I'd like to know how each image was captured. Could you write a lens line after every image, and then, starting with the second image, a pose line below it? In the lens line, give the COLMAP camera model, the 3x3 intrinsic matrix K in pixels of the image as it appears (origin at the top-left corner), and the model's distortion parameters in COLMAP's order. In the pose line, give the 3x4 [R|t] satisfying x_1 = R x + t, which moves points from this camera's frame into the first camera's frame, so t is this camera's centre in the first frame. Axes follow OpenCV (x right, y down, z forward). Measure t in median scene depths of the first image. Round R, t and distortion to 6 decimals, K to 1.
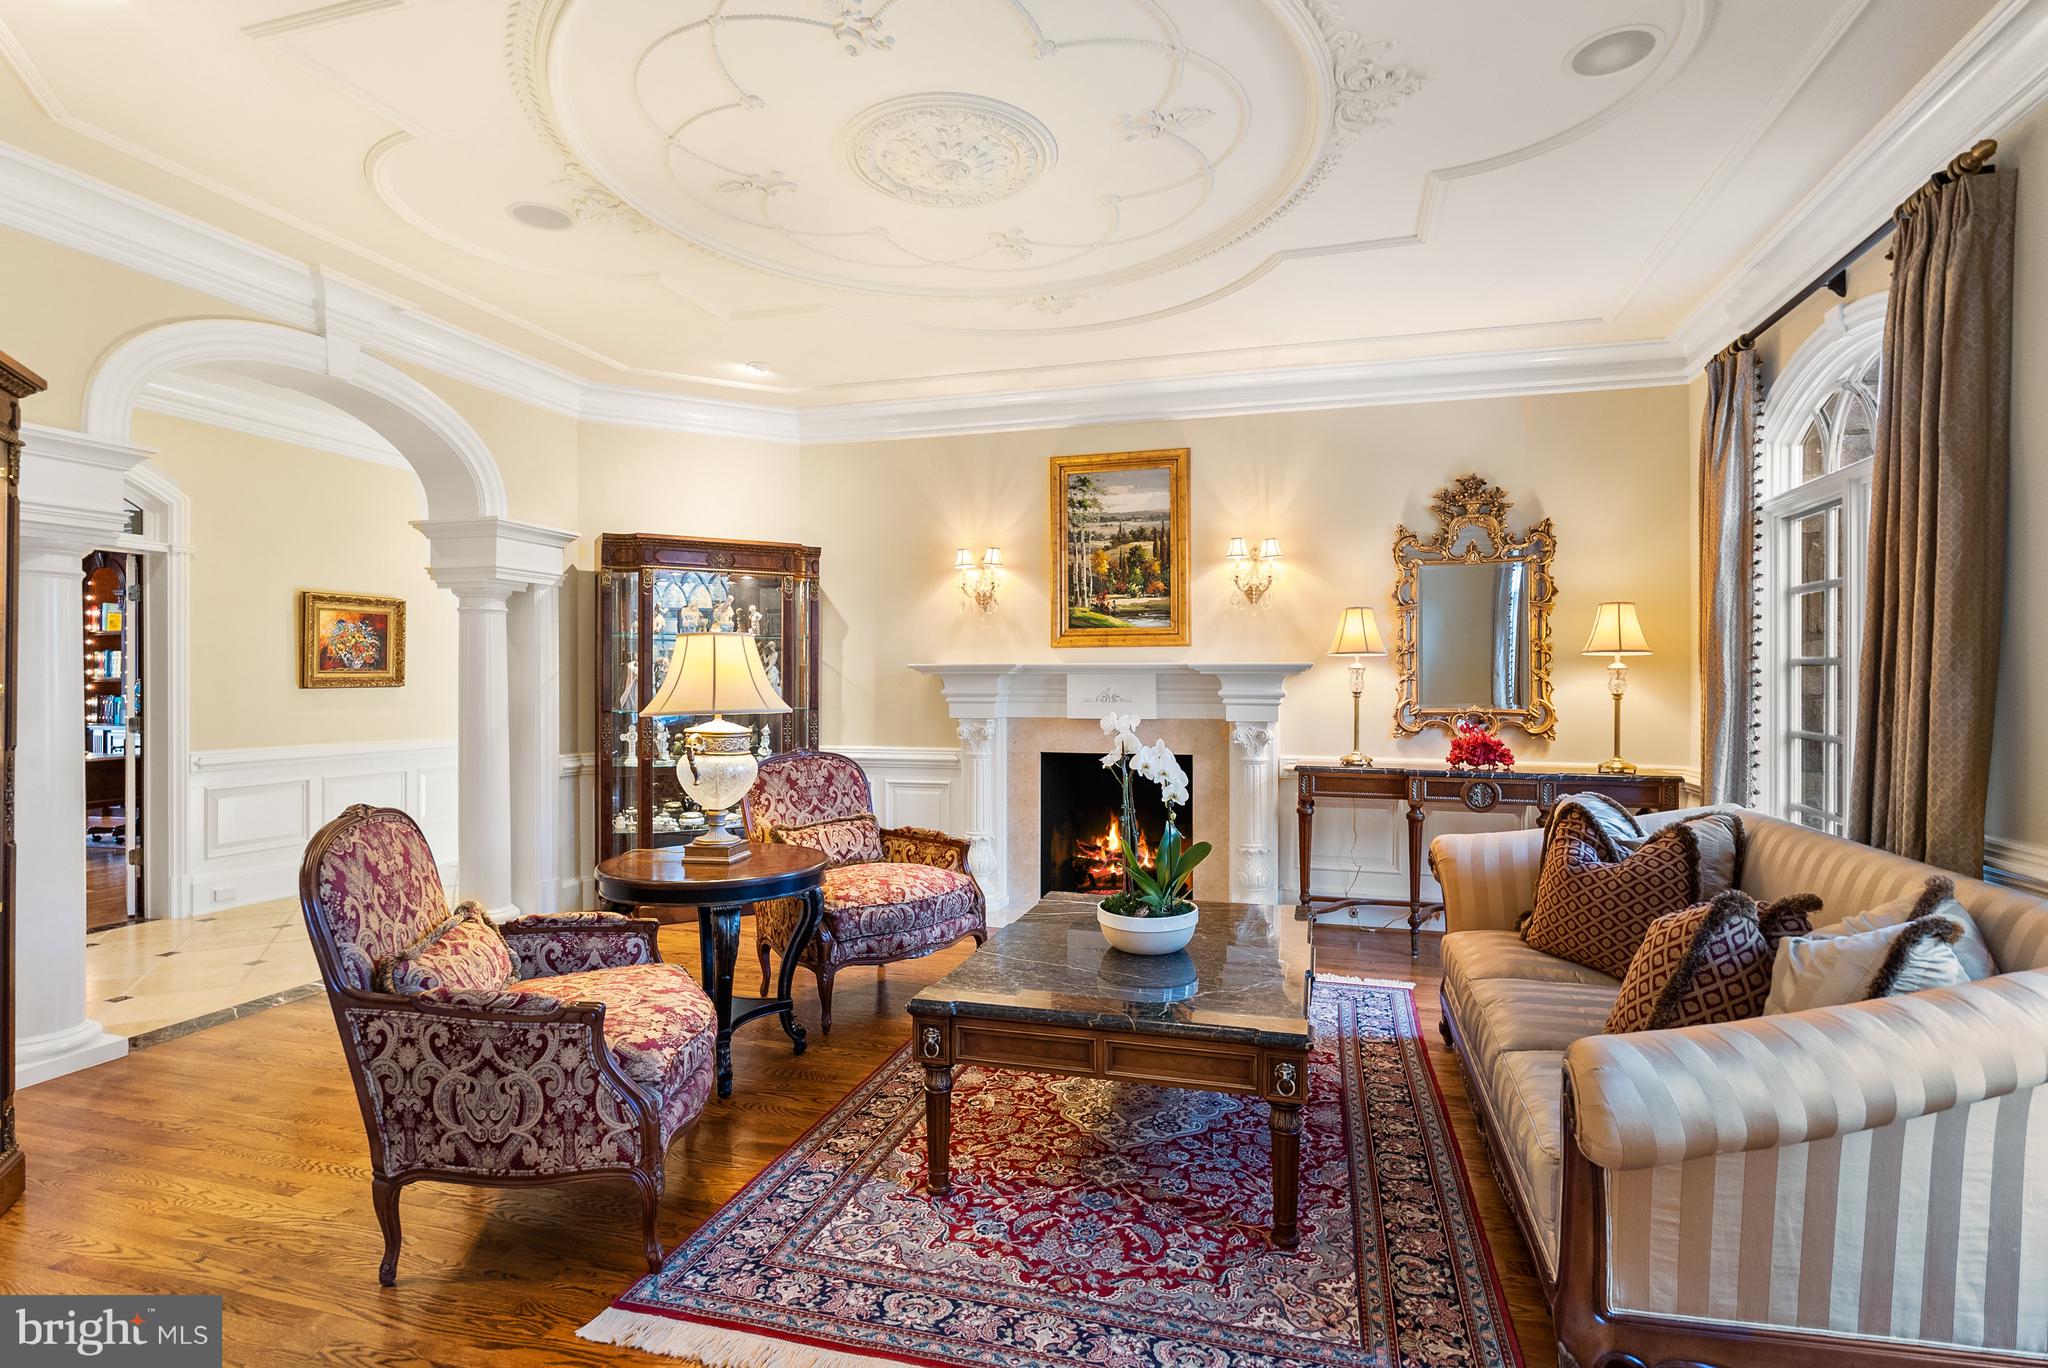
lens RADIAL K [[1016.0, 0, 1024.0], [0, 1016.0, 684.0], [0, 0, 1]] dist [-0.001013, 0.000045]
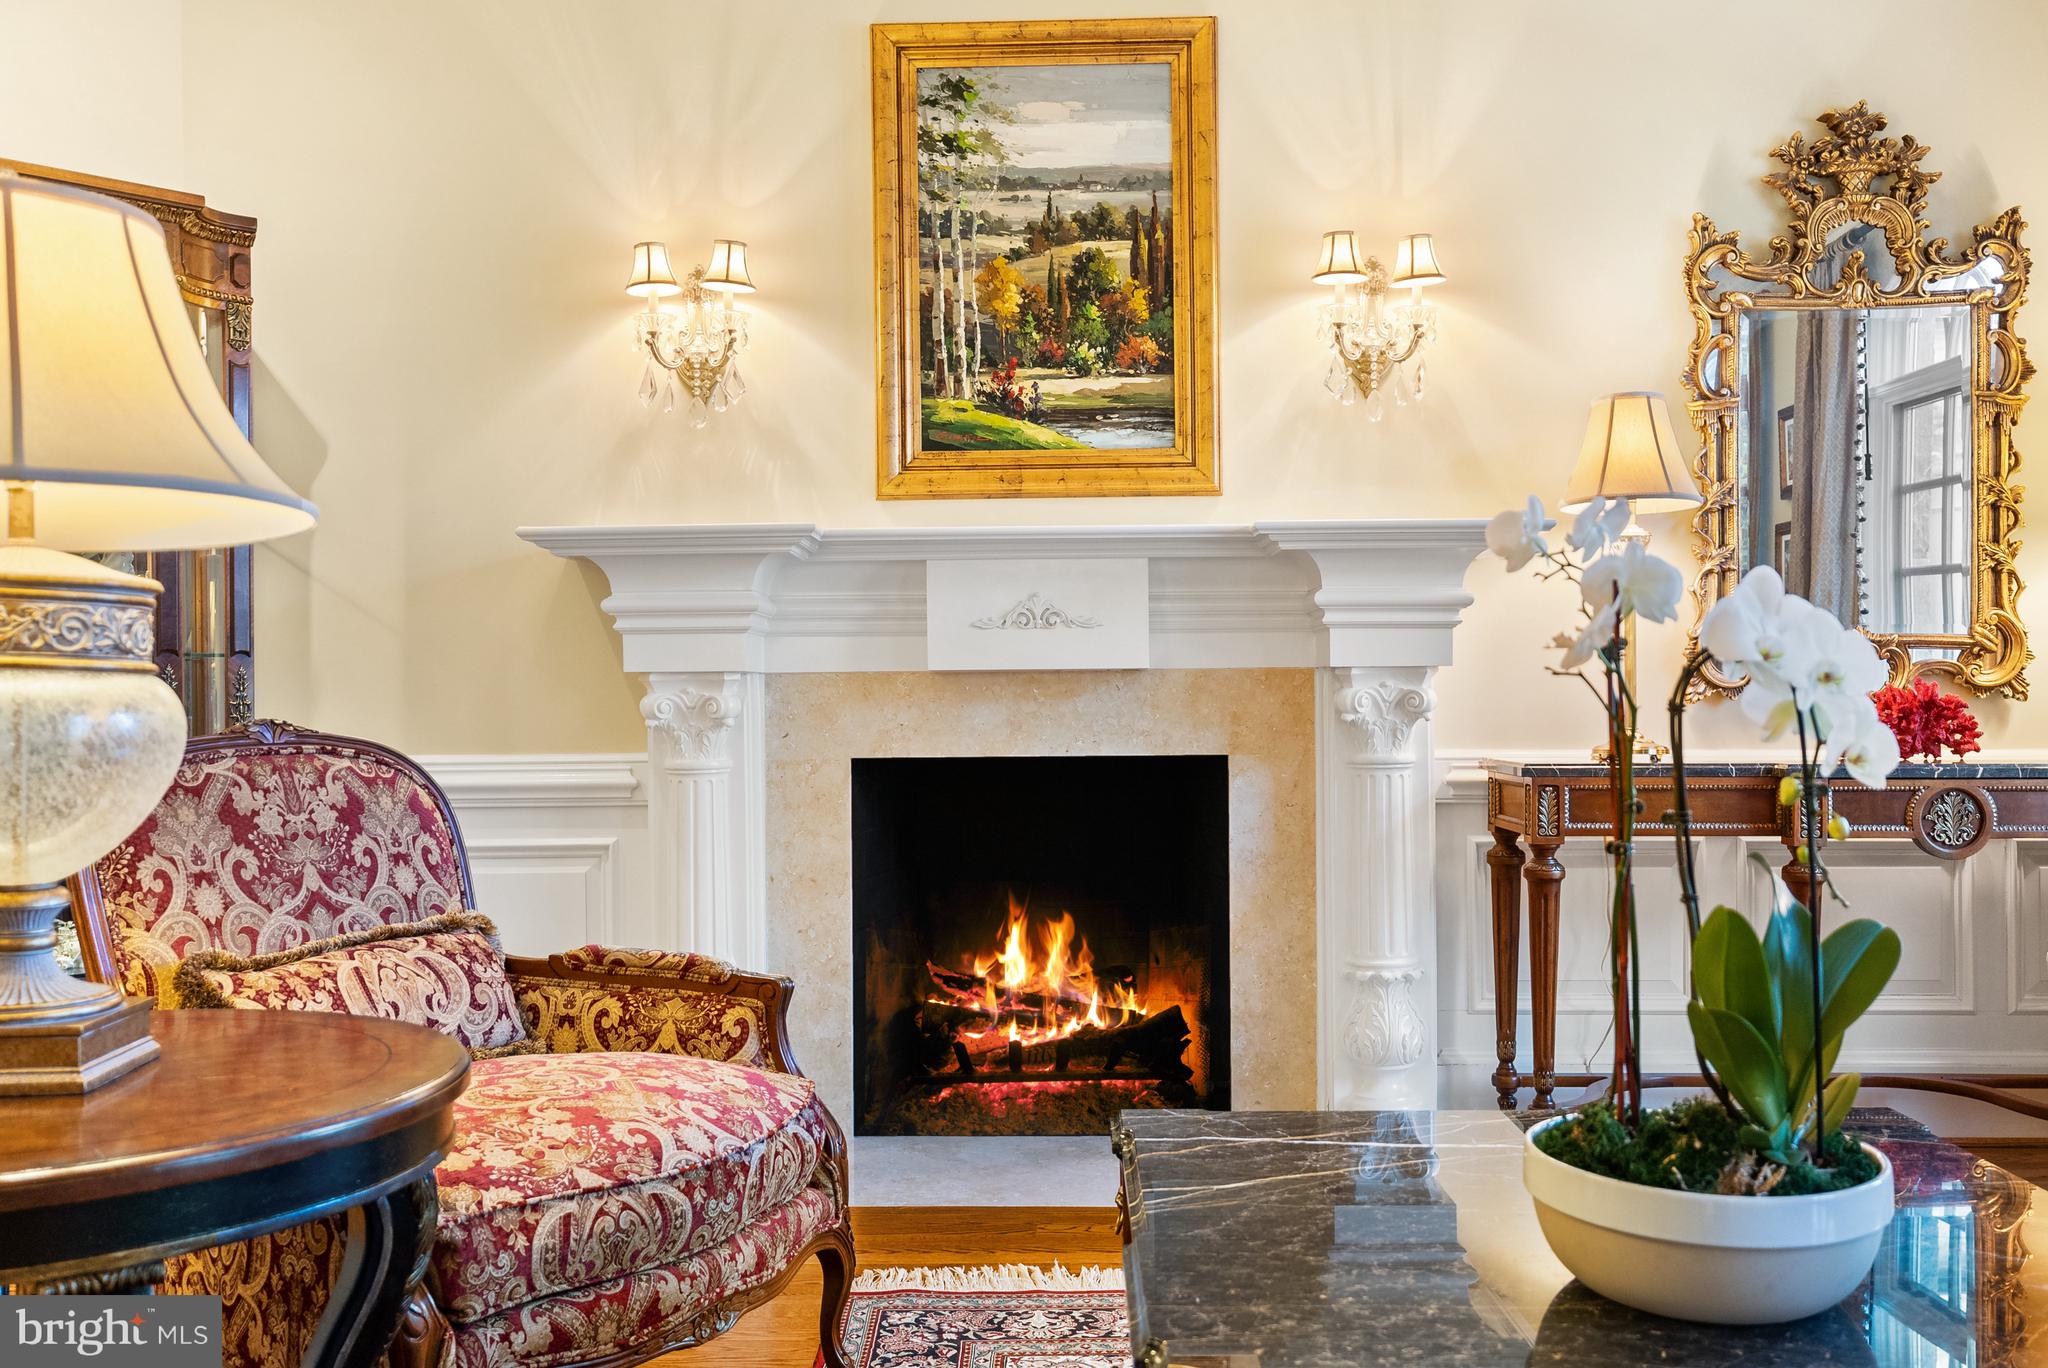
lens RADIAL K [[1802.7, 0, 1023.7], [0, 1802.7, 718.6], [0, 0, 1]] dist [0.006947, -0.002381]
pose [[0.964742, -0.009574, 0.263025, -0.110117], [0.008669, 0.999952, 0.004601, 0.050575], [-0.263056, -0.002159, 0.964778, 0.304323]]
